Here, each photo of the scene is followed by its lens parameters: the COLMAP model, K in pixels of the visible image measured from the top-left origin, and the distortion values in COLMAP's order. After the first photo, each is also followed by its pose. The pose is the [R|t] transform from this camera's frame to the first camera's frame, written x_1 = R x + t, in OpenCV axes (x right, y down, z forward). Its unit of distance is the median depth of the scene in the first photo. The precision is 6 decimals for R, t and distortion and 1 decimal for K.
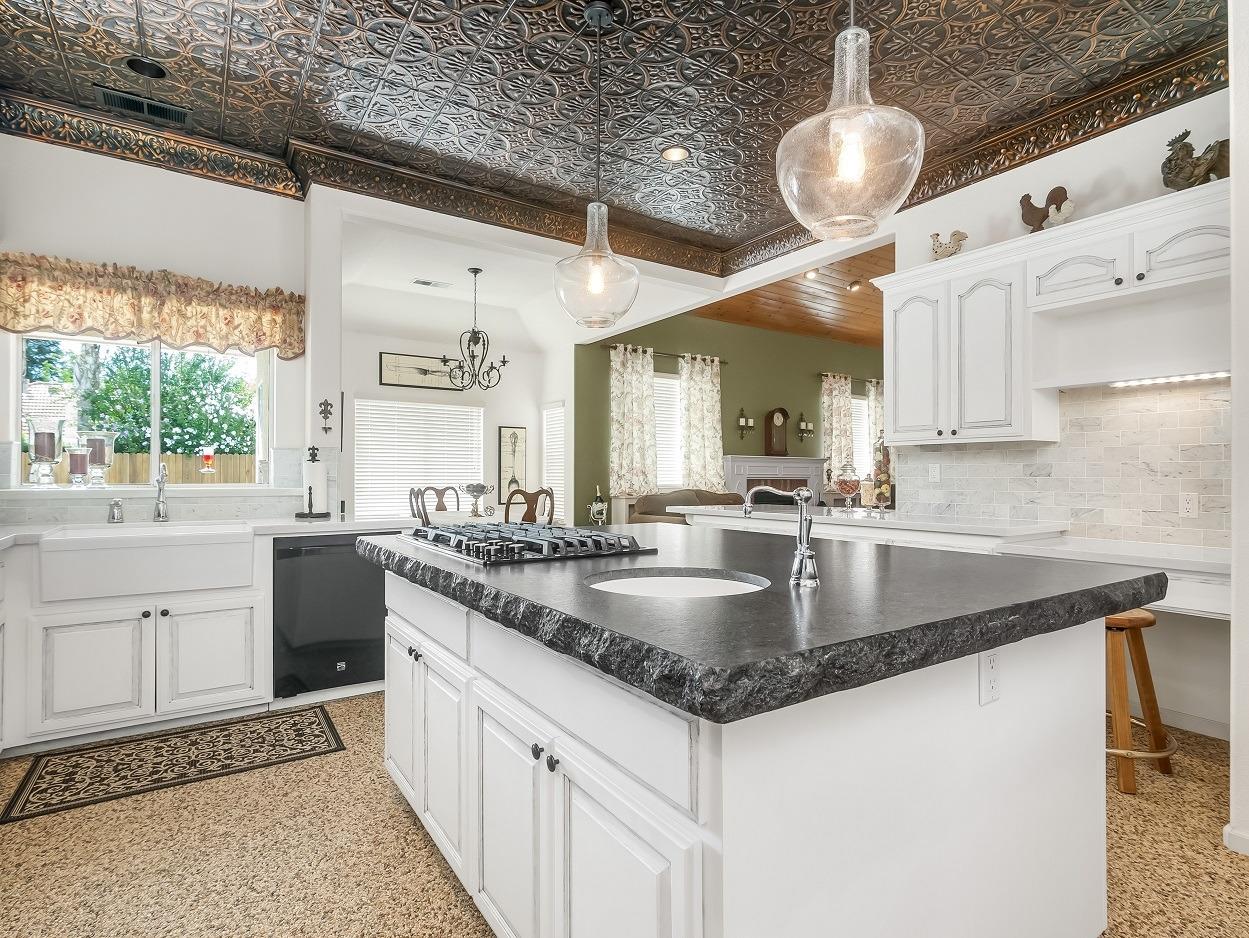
lens RADIAL K [[628.2, 0, 618.4], [0, 628.2, 470.1], [0, 0, 1]] dist [0.004654, -0.003403]
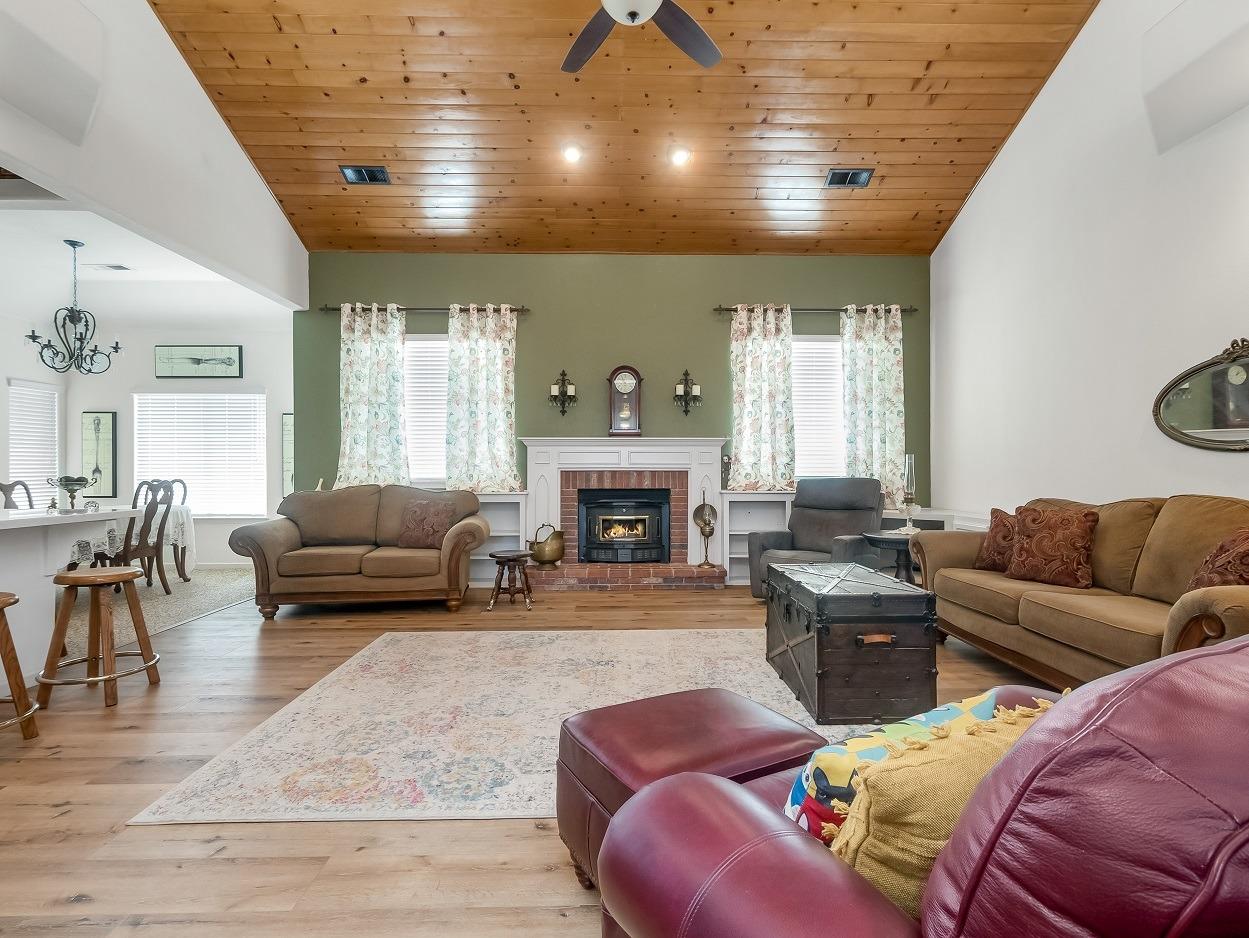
lens RADIAL K [[628.2, 0, 632.0], [0, 628.2, 463.9], [0, 0, 1]] dist [0.004654, -0.003403]
pose [[0.843092, -0.003829, -0.537756, 0.659632], [0.008722, 0.999940, 0.006555, 0.001866], [0.537699, -0.010217, 0.843075, 0.455208]]
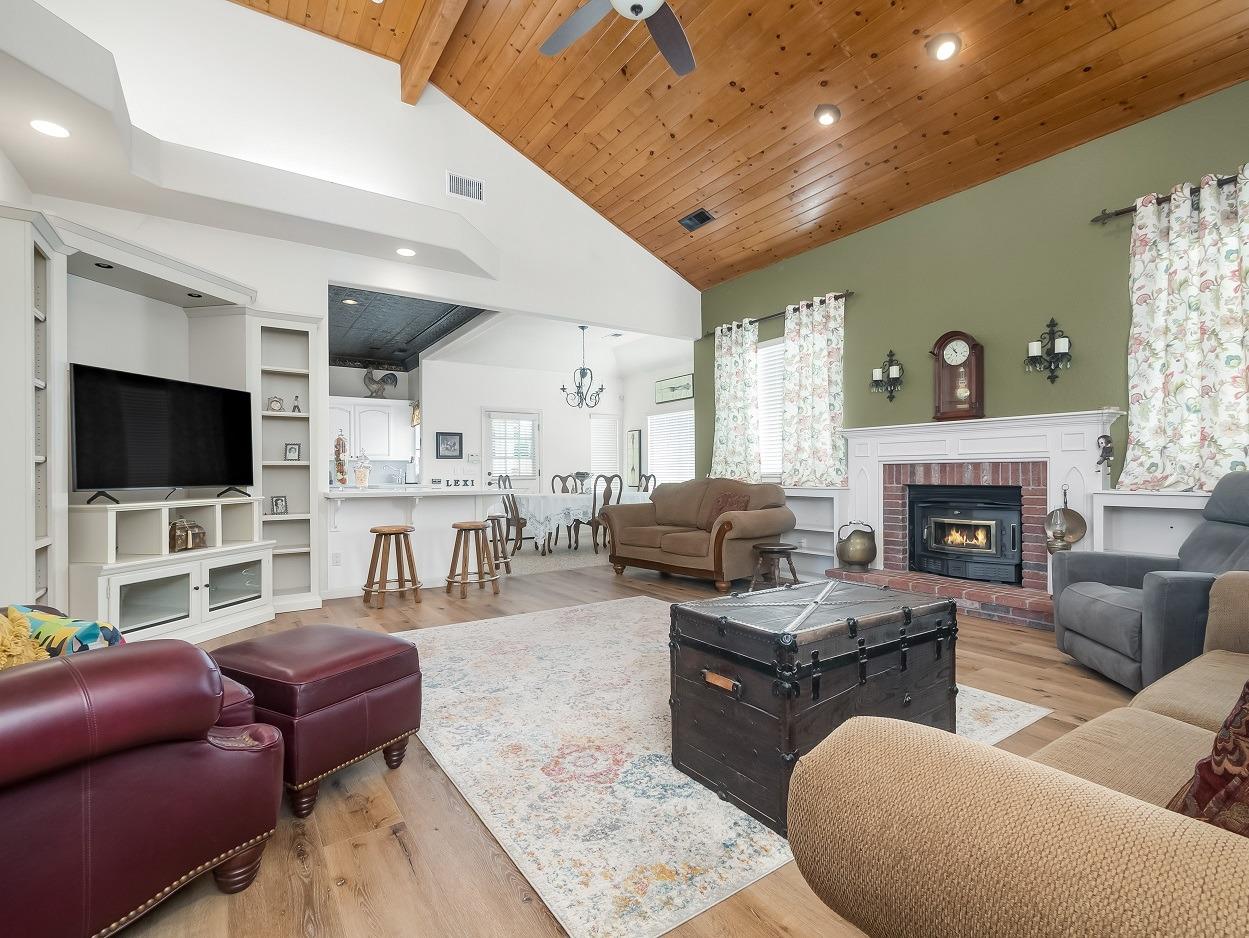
lens RADIAL K [[591.5, 0, 617.4], [0, 591.5, 465.2], [0, 0, 1]] dist [0.005365, -0.001210]
pose [[-0.000205, -0.011580, -0.999933, 0.805789], [0.023244, 0.999663, -0.011582, 0.015491], [0.999730, -0.023245, 0.000065, 0.742492]]
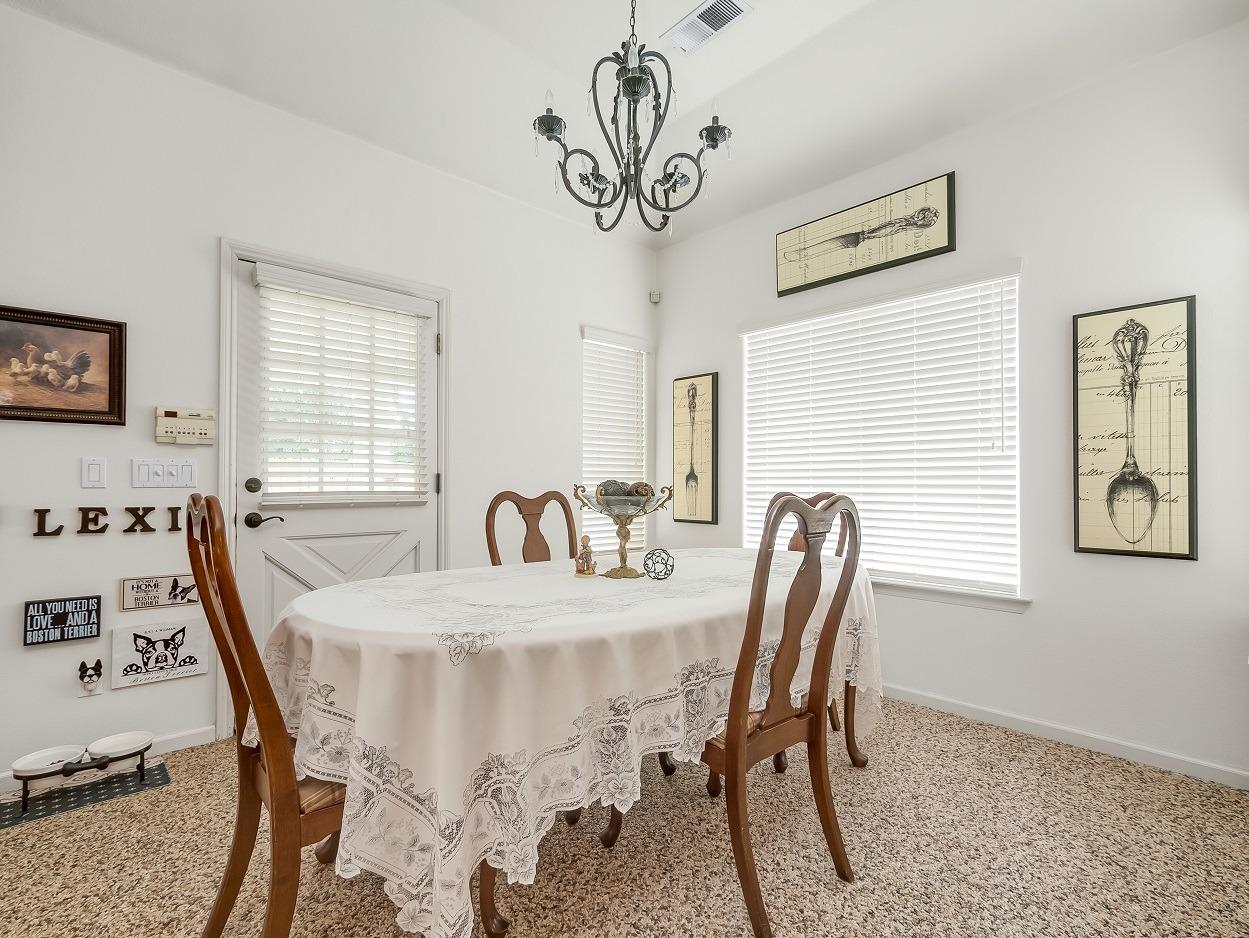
lens RADIAL K [[628.2, 0, 630.4], [0, 628.2, 485.9], [0, 0, 1]] dist [0.004654, -0.003403]
pose [[0.171373, 0.004379, -0.985197, 0.088920], [0.012116, 0.999905, 0.006552, 0.013736], [0.985132, -0.013059, 0.171304, 0.645034]]
